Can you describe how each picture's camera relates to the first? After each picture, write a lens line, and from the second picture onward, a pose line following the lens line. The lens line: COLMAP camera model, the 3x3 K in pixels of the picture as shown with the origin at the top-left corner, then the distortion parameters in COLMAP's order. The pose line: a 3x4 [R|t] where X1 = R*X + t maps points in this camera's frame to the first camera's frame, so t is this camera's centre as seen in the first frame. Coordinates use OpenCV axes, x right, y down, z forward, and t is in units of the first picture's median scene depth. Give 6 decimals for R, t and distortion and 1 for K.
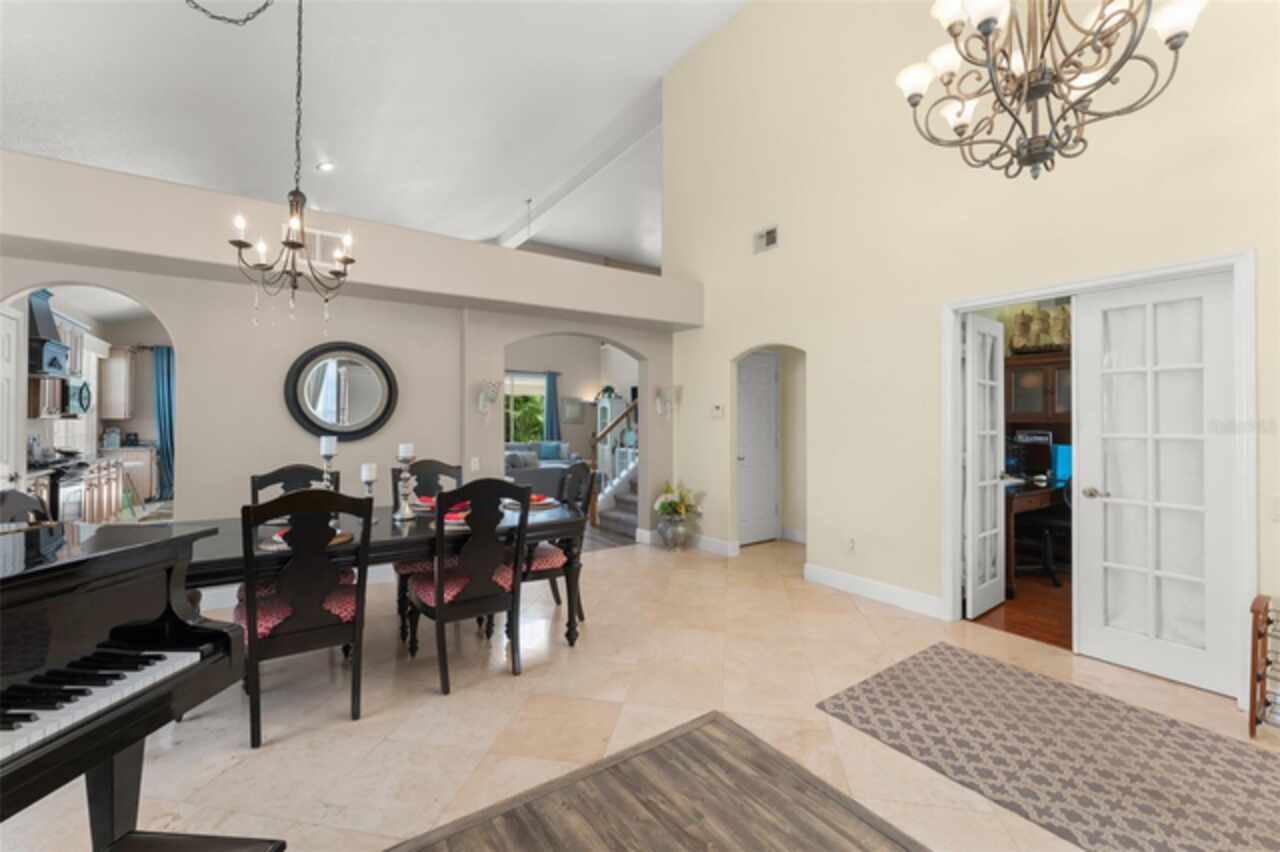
lens RADIAL K [[506.1, 0, 634.1], [0, 506.1, 414.3], [0, 0, 1]] dist [-0.003334, -0.000664]
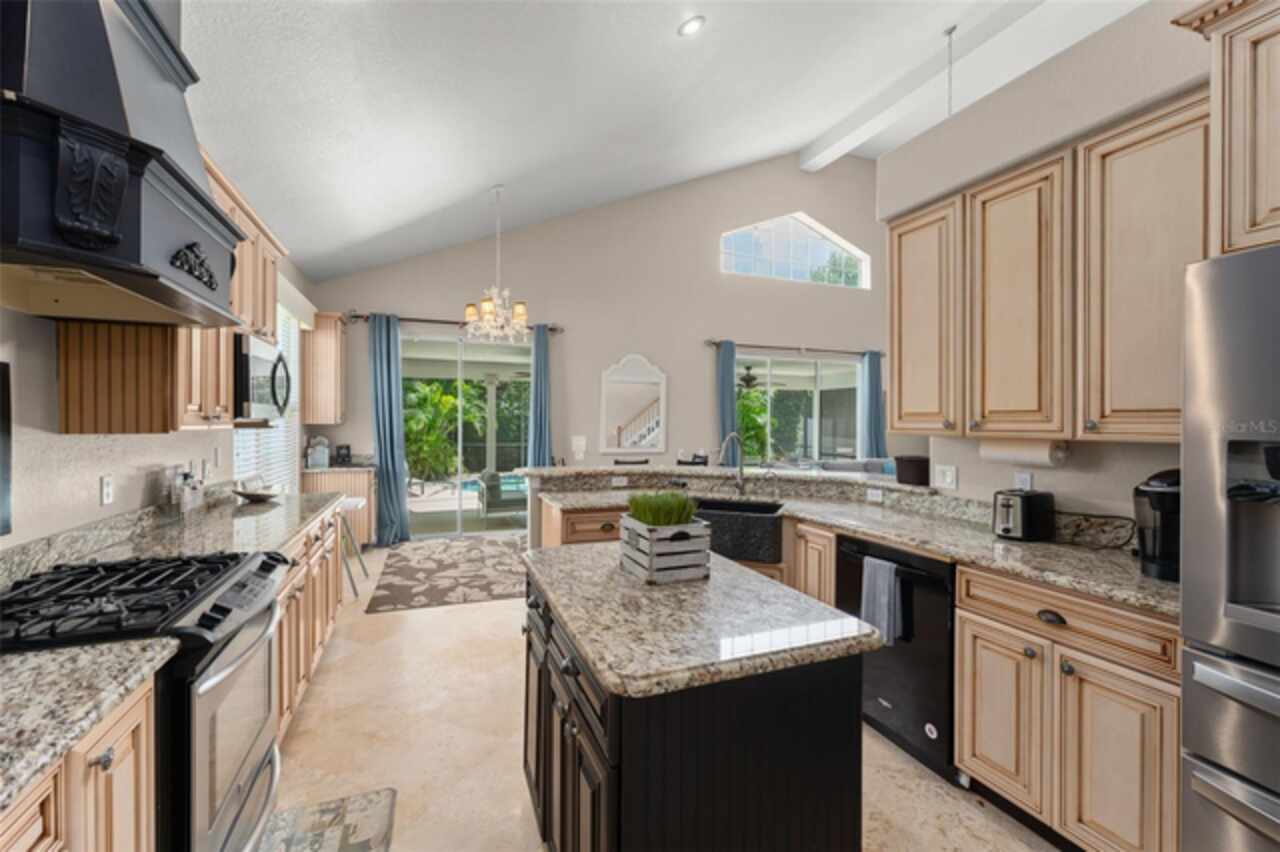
lens RADIAL K [[532.0, 0, 642.1], [0, 532.0, 420.9], [0, 0, 1]] dist [-0.004869, -0.000438]
pose [[0.970694, 0.001938, -0.240312, -0.308311], [0.000945, 0.999929, 0.011881, -0.002308], [0.240318, -0.011760, 0.970623, 0.287314]]
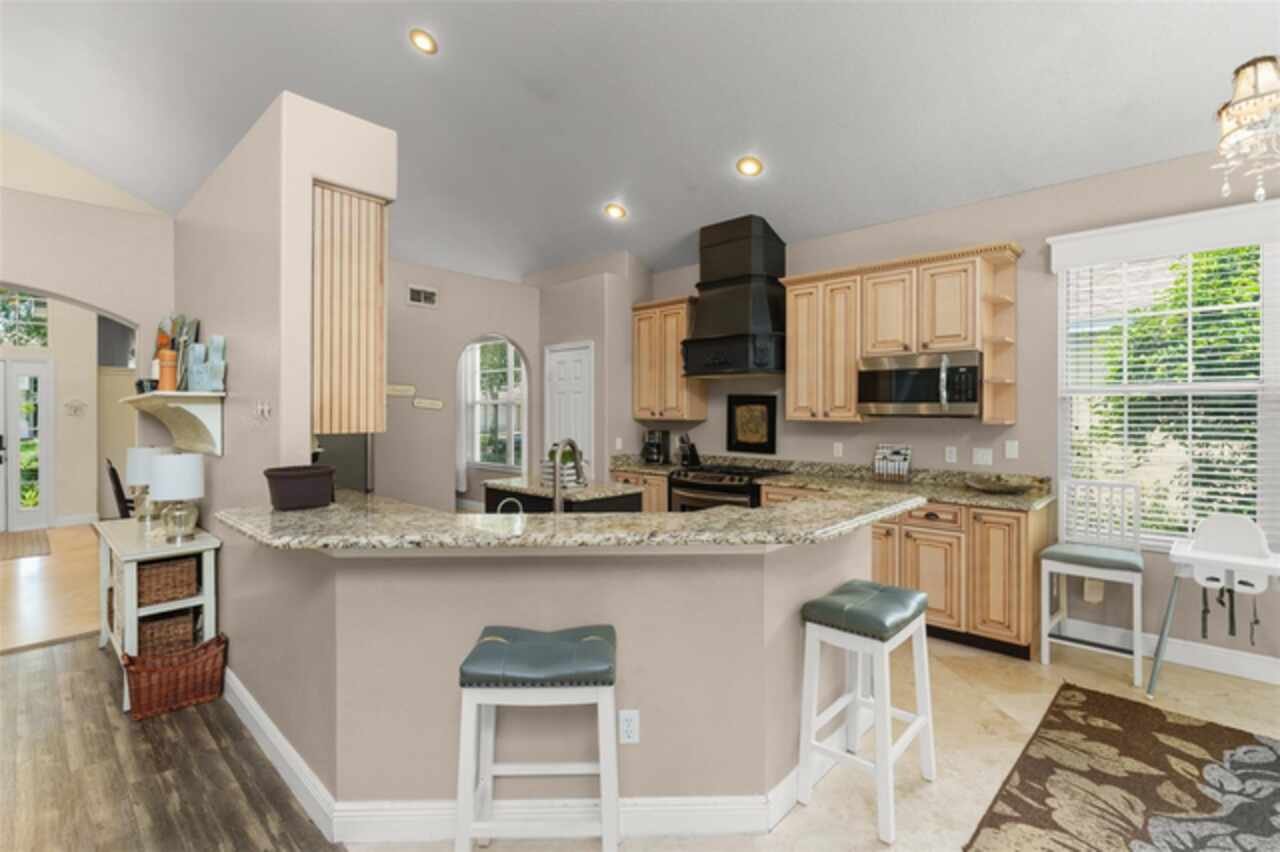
lens RADIAL K [[601.7, 0, 634.0], [0, 601.7, 410.1], [0, 0, 1]] dist [0.012700, -0.001304]
pose [[-0.982382, 0.003010, -0.186859, -0.314768], [0.005111, 0.999929, -0.010764, 0.000350], [0.186813, -0.011529, -0.982328, 0.784054]]
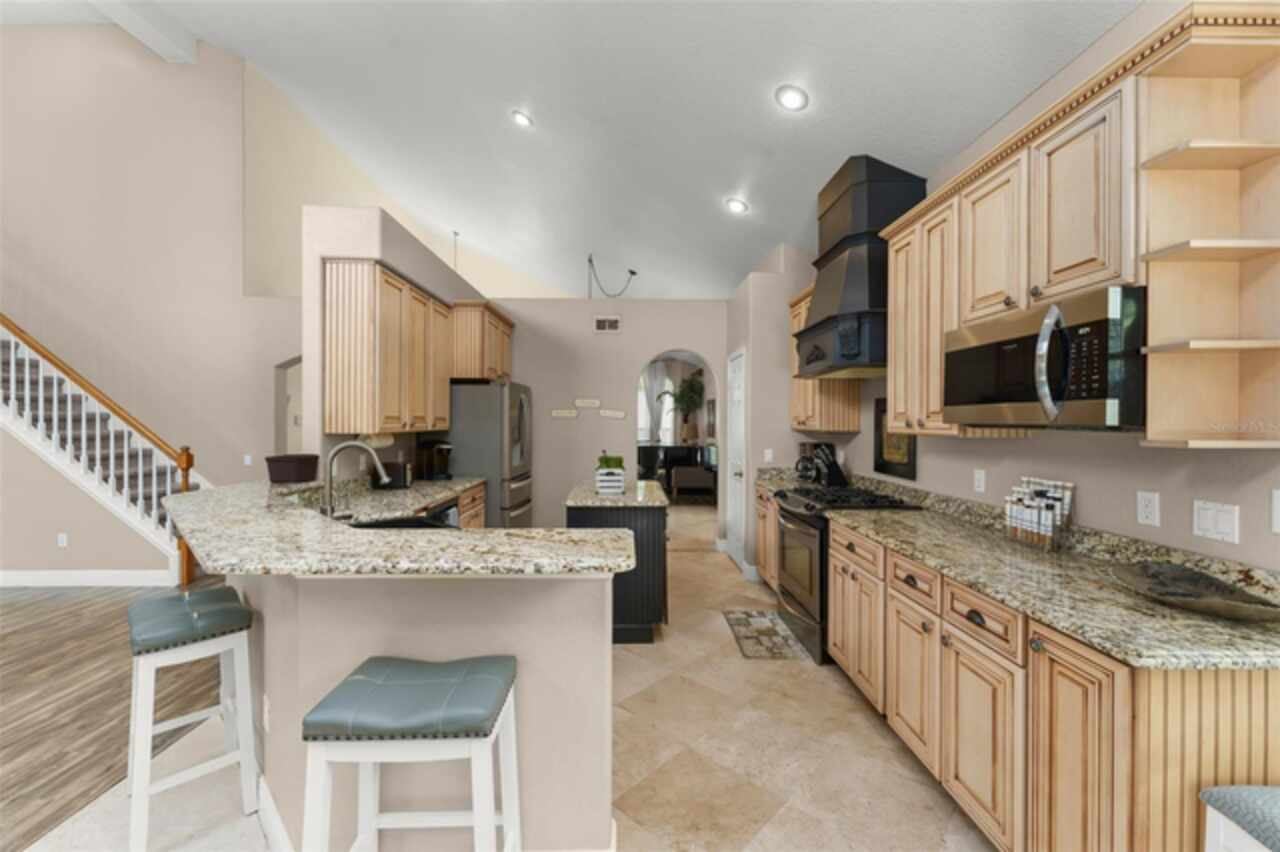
lens RADIAL K [[506.1, 0, 628.7], [0, 506.1, 425.2], [0, 0, 1]] dist [-0.003334, -0.000664]
pose [[-0.814386, -0.005364, 0.580299, -0.524850], [-0.008582, 0.999959, -0.002801, 0.001589], [-0.580260, -0.007261, -0.814399, 0.673282]]
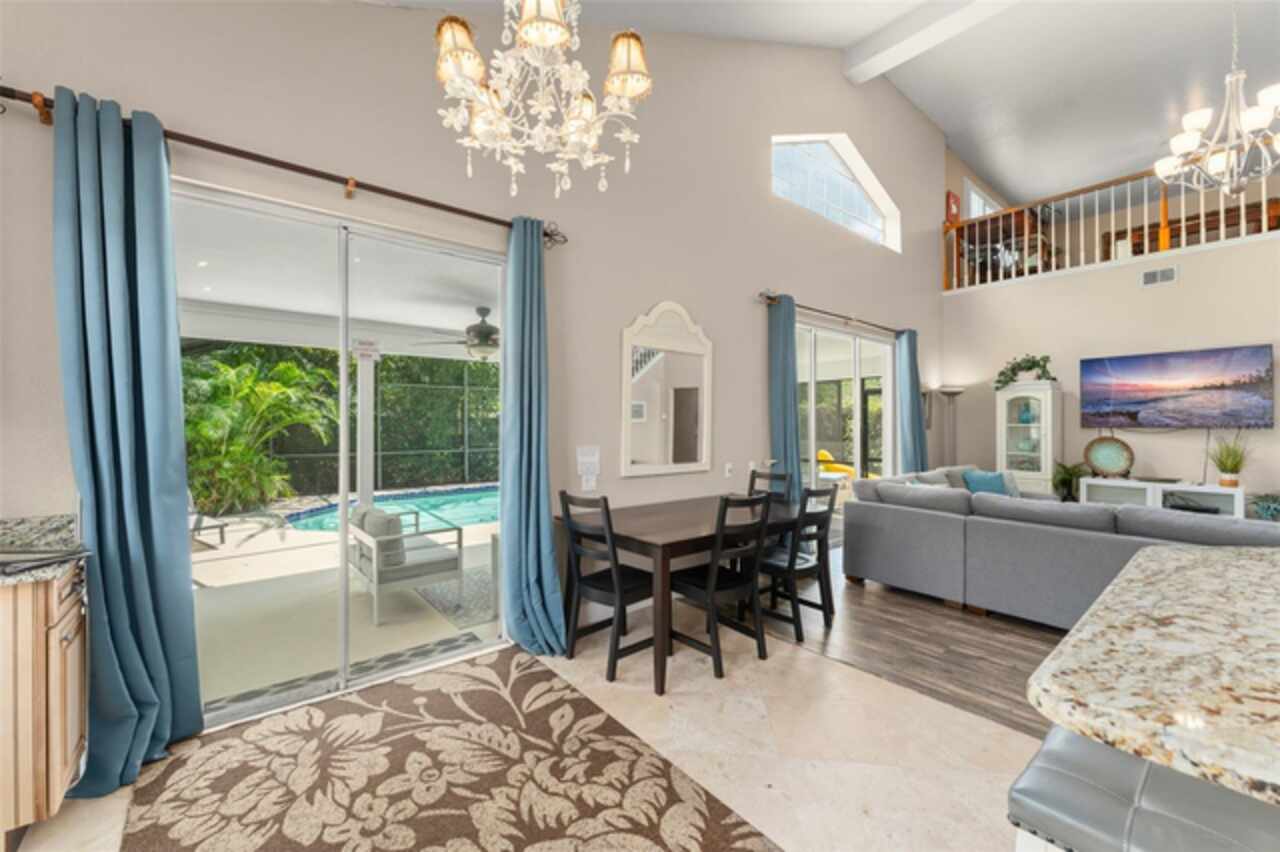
lens RADIAL K [[506.1, 0, 637.1], [0, 506.1, 419.0], [0, 0, 1]] dist [-0.003334, -0.000664]
pose [[0.997891, -0.003247, 0.064824, -0.506729], [0.002905, 0.999981, 0.005371, 0.003492], [-0.064840, -0.005171, 0.997882, 0.542678]]
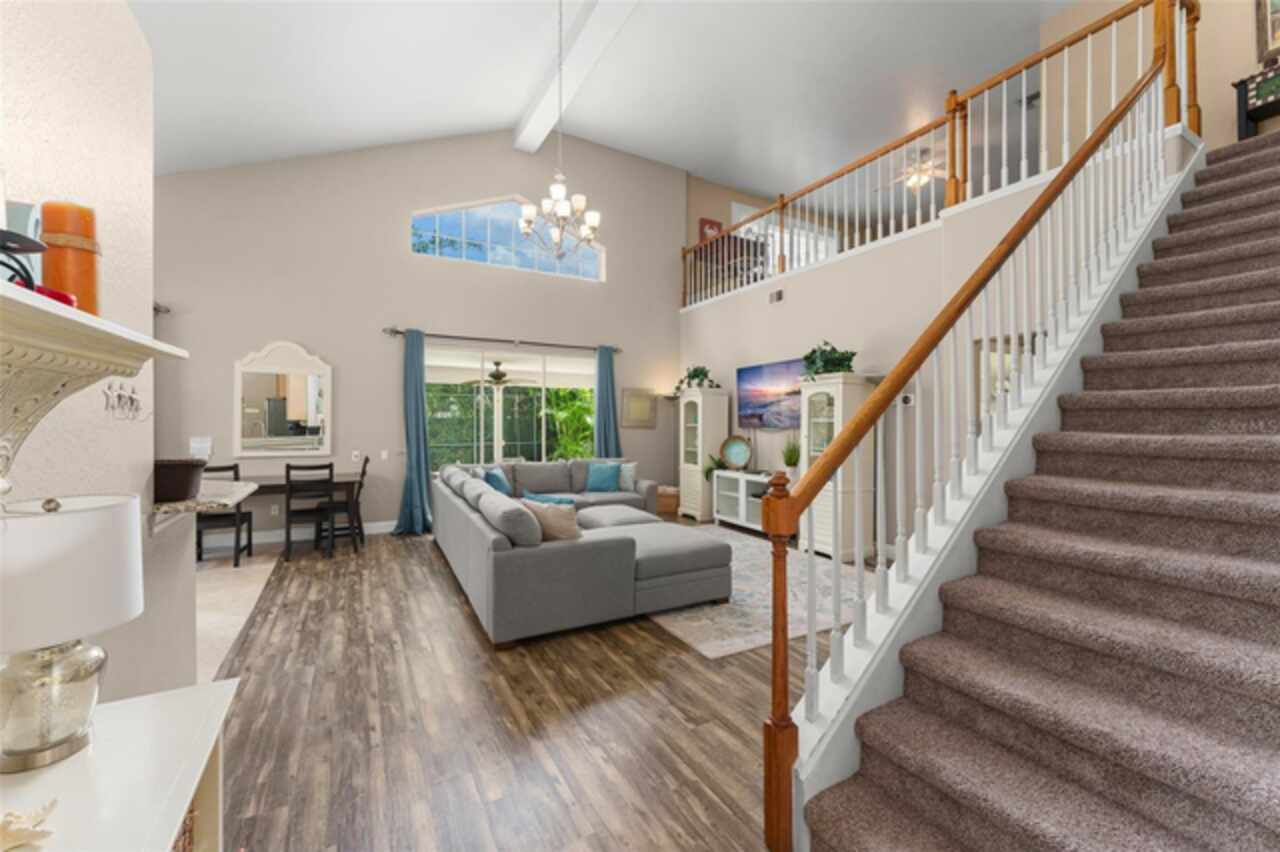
lens RADIAL K [[506.1, 0, 629.8], [0, 506.1, 418.5], [0, 0, 1]] dist [-0.003334, -0.000664]
pose [[0.993979, -0.001976, -0.109549, -0.071573], [0.002460, 0.999988, 0.004280, 0.002809], [0.109539, -0.004524, 0.993972, 0.418876]]
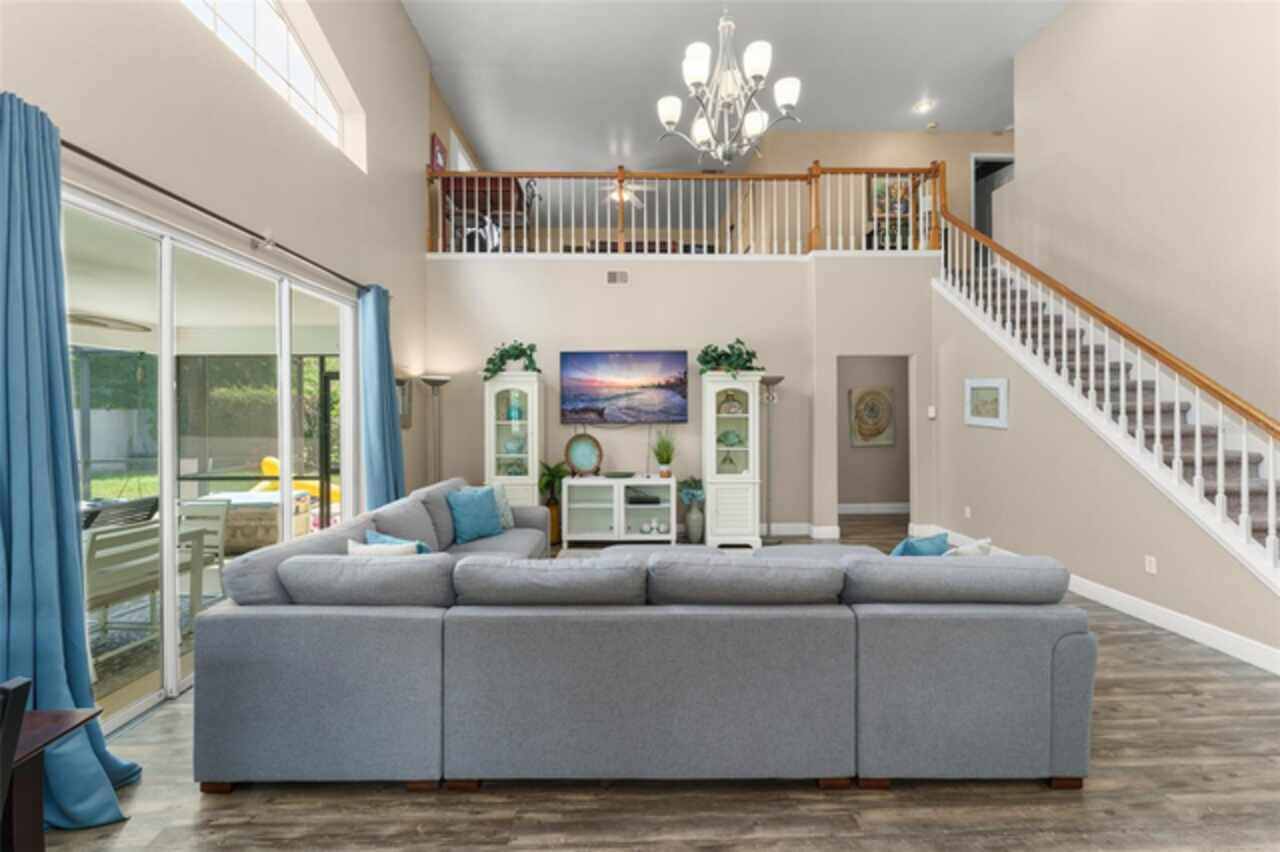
lens RADIAL K [[506.1, 0, 633.3], [0, 506.1, 419.6], [0, 0, 1]] dist [-0.003334, -0.000664]
pose [[0.559269, -0.016553, 0.828821, -0.384259], [-0.006532, 0.999682, 0.024373, -0.000520], [-0.828960, -0.019045, 0.558983, 0.699638]]
